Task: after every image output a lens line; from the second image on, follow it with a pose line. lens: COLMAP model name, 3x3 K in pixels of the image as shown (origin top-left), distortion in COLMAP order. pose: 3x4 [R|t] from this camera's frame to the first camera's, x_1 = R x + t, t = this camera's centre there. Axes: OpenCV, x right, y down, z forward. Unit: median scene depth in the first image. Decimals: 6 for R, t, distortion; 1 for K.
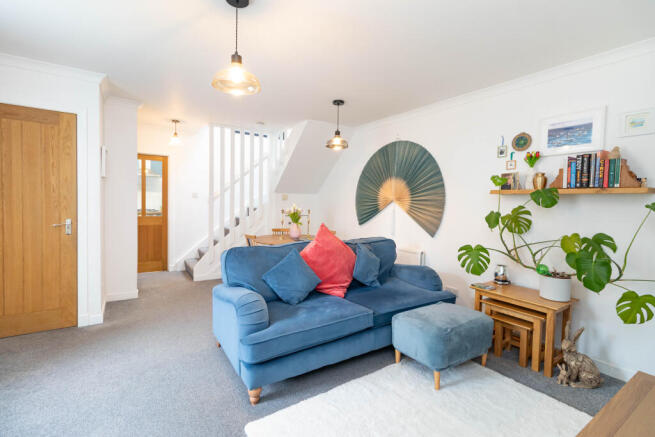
lens RADIAL K [[299.0, 0, 326.0], [0, 299.0, 212.9], [0, 0, 1]] dist [0.003027, 0.000044]
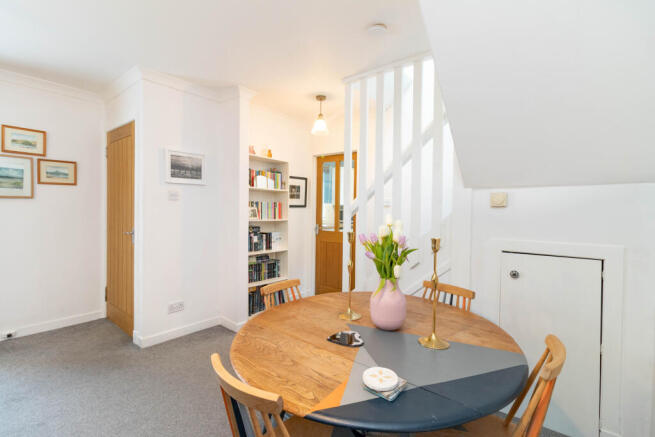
lens RADIAL K [[299.0, 0, 326.0], [0, 299.0, 212.9], [0, 0, 1]] dist [0.003027, 0.000044]
pose [[0.286605, -0.006504, -0.958027, 0.202635], [-0.047310, 0.998661, -0.020934, -0.029532], [0.956880, 0.051324, 0.285913, 1.011351]]
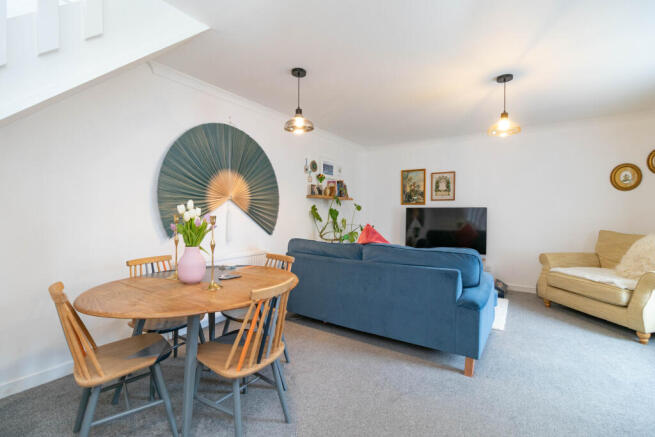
lens RADIAL K [[299.0, 0, 326.0], [0, 299.0, 212.9], [0, 0, 1]] dist [0.003027, 0.000044]
pose [[-0.372630, -0.028597, 0.927539, -0.671902], [0.020294, 0.999035, 0.038954, -0.032420], [-0.927758, 0.033339, -0.371690, 1.160632]]
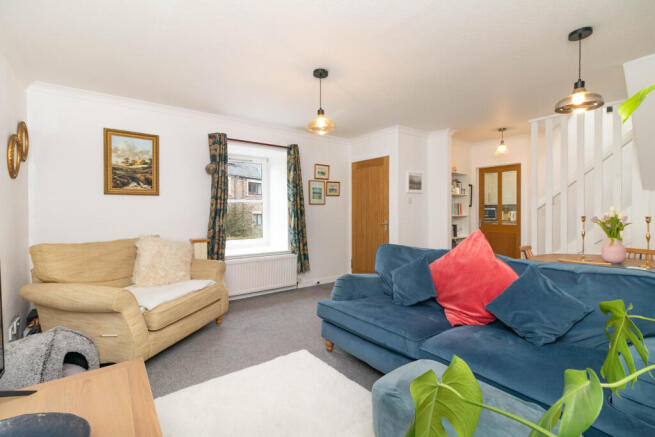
lens RADIAL K [[299.0, 0, 326.0], [0, 299.0, 212.9], [0, 0, 1]] dist [0.003027, 0.000044]
pose [[0.056130, -0.019011, -0.998242, 0.571037], [-0.033752, 0.999211, -0.020928, 0.017114], [0.997853, 0.034868, 0.055444, 0.442617]]
